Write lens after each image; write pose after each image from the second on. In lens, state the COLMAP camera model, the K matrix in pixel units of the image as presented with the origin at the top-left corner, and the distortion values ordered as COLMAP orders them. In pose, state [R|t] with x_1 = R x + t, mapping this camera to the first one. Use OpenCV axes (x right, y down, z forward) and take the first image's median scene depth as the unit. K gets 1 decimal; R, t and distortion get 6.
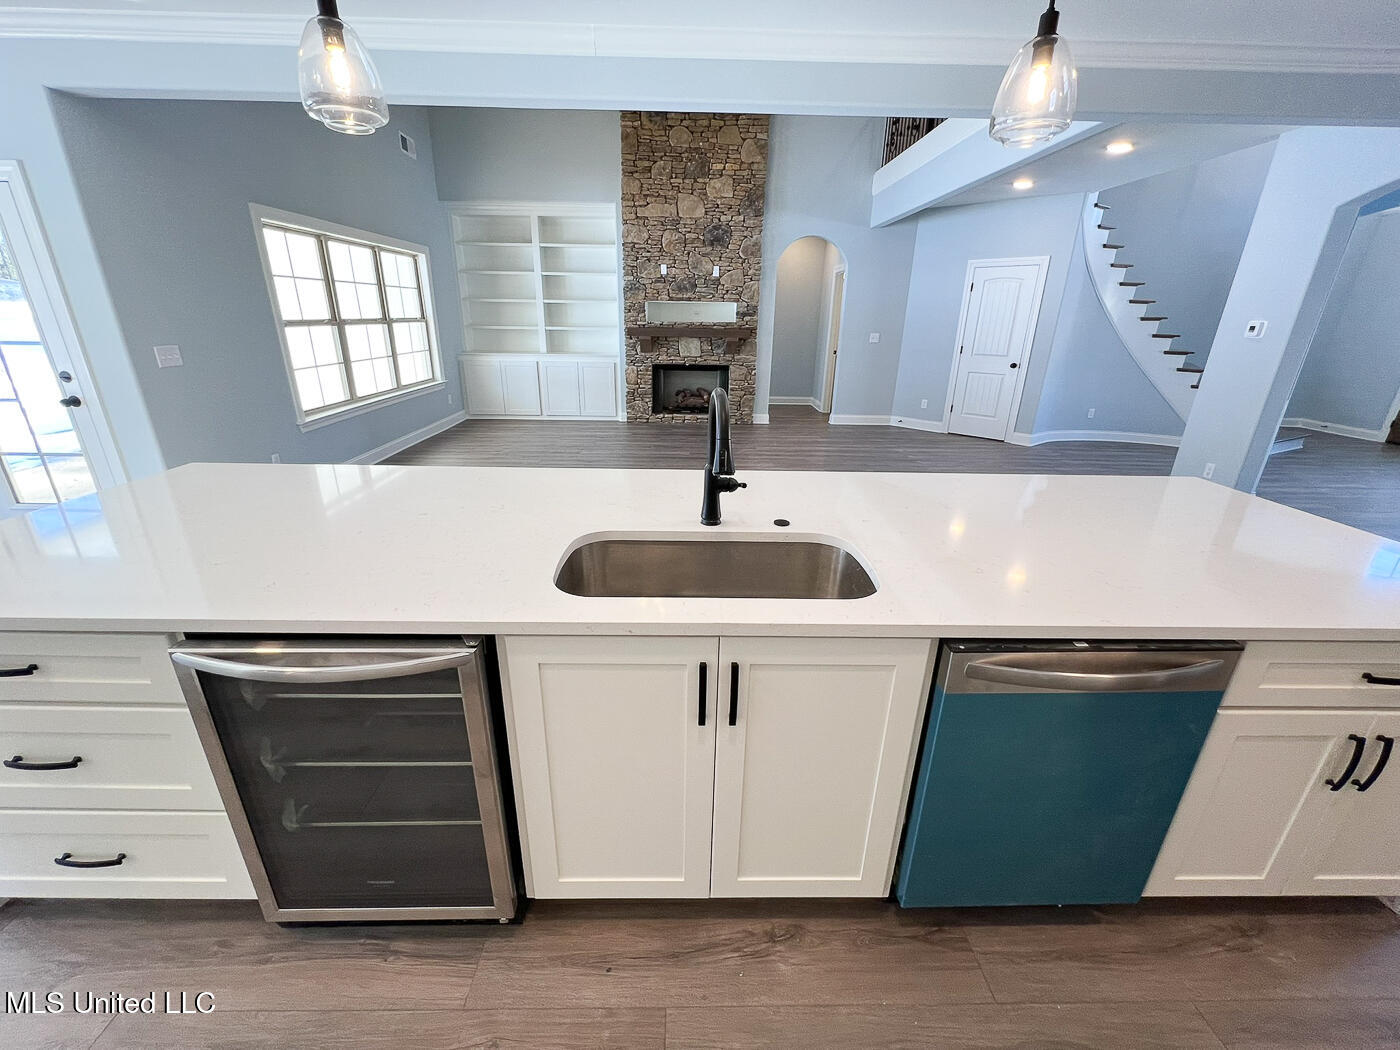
lens RADIAL K [[562.9, 0, 704.2], [0, 562.9, 525.5], [0, 0, 1]] dist [-0.006510, 0.000366]
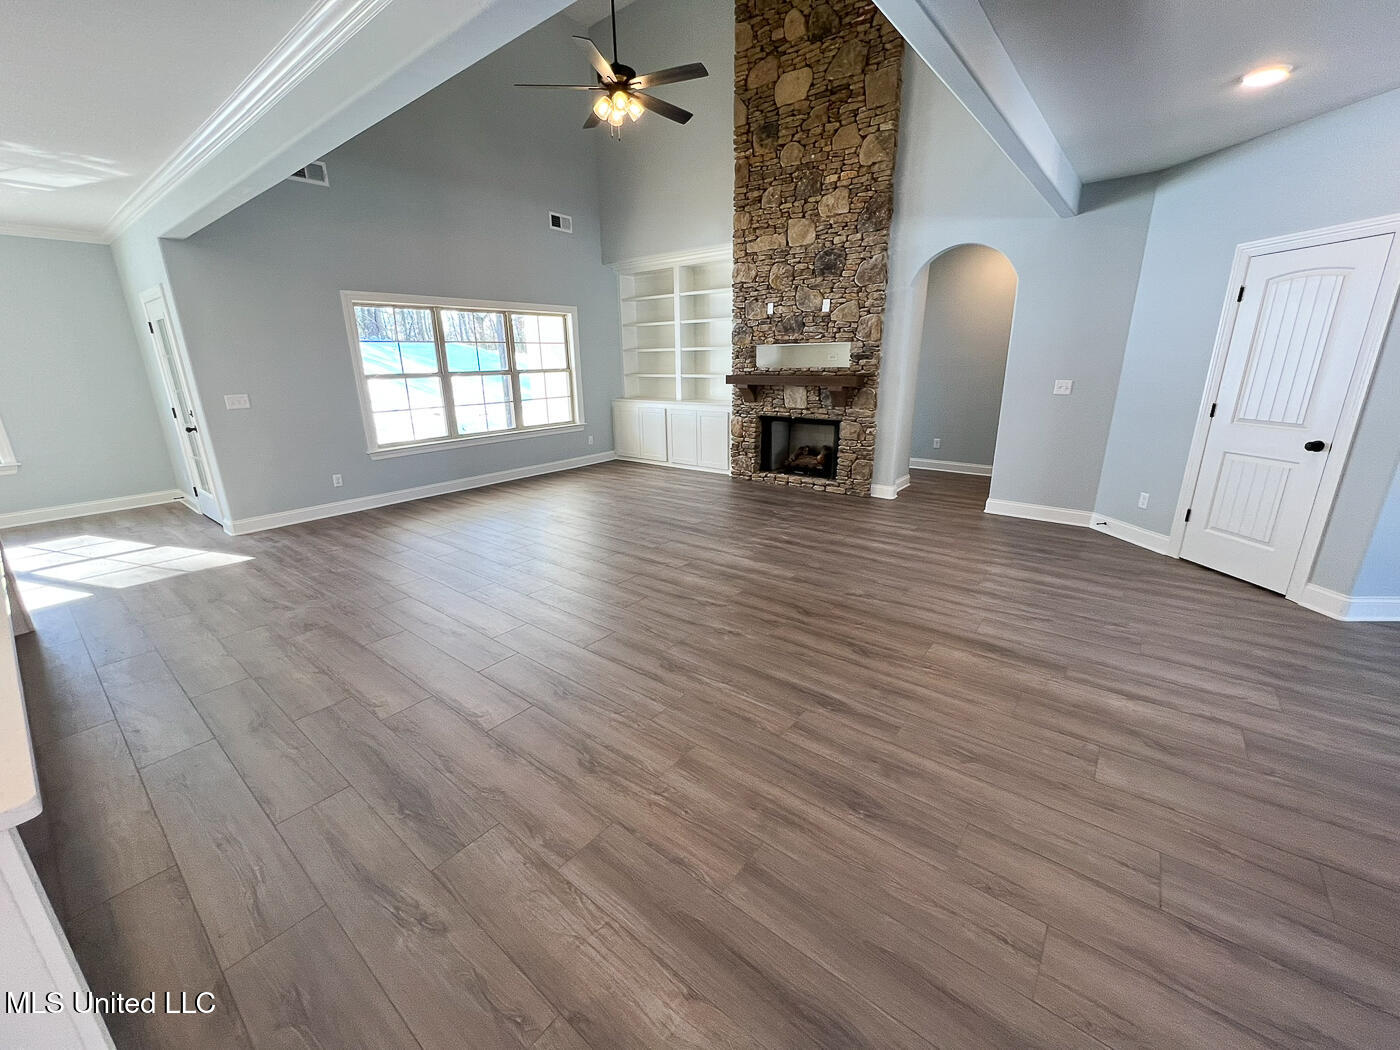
lens RADIAL K [[564.9, 0, 694.0], [0, 564.9, 523.4], [0, 0, 1]] dist [-0.003396, 0.000587]
pose [[0.767375, 0.154363, -0.622341, 0.428764], [-0.199928, 0.979804, -0.003493, -0.106369], [0.609233, 0.127104, 0.782739, 0.292844]]
